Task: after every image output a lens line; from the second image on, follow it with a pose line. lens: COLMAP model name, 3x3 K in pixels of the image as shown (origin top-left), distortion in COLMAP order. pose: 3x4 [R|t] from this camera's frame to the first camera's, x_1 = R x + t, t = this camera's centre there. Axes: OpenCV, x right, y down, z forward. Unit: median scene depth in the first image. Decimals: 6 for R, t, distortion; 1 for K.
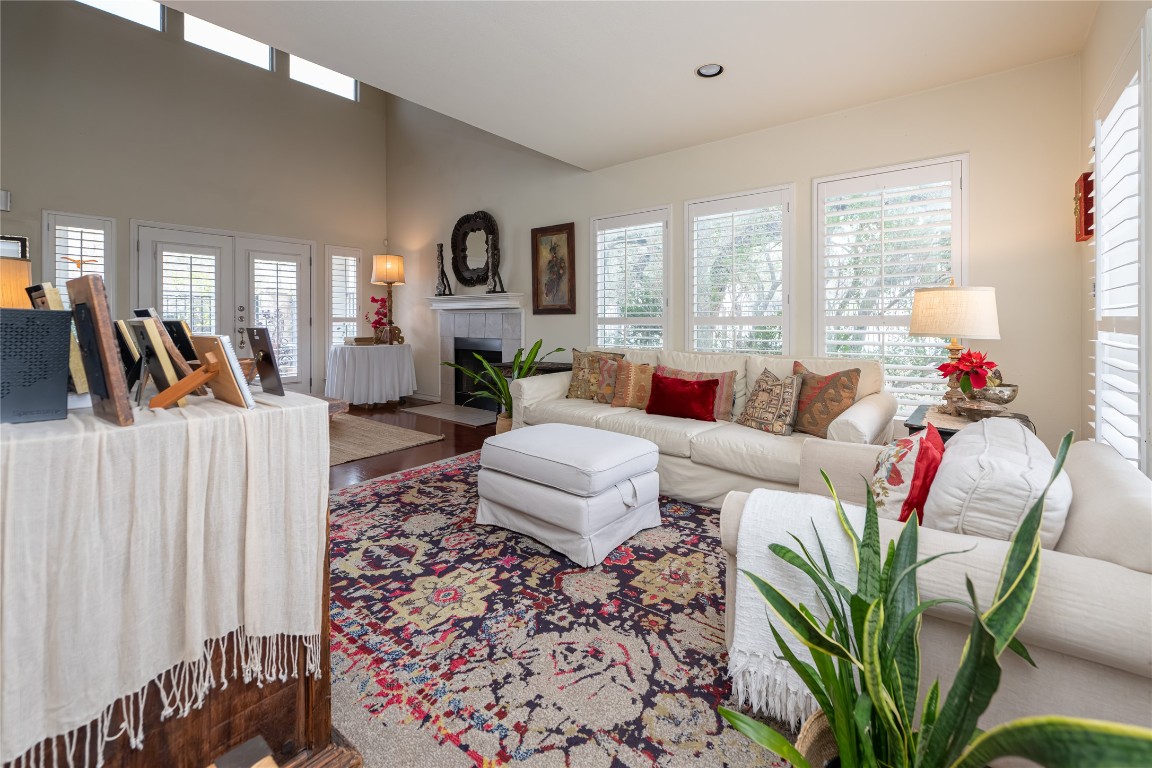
lens RADIAL K [[494.6, 0, 574.2], [0, 494.6, 311.4], [0, 0, 1]] dist [0.001139, -0.000363]
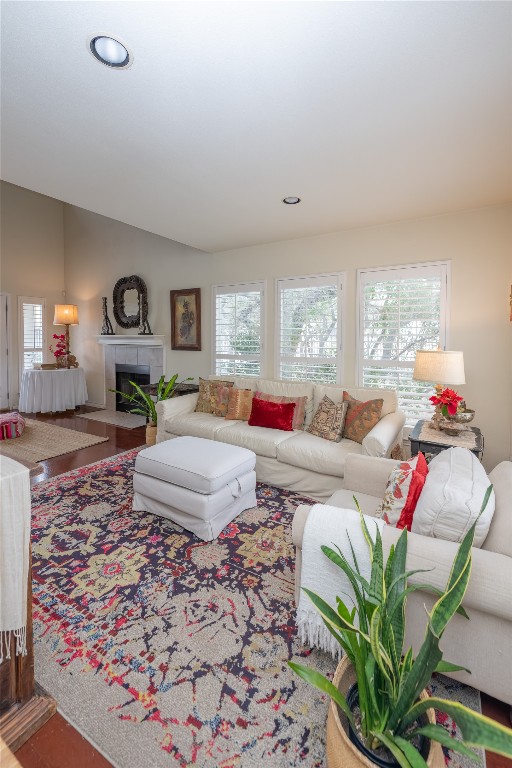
lens RADIAL K [[341.6, 0, 236.4], [0, 341.6, 341.8], [0, 0, 1]] dist [0.000797, -0.000721]
pose [[0.994495, 0.003080, 0.104735, 0.001363], [-0.006242, 0.999534, 0.029869, -0.117338], [-0.104594, -0.030358, 0.994052, -0.027228]]
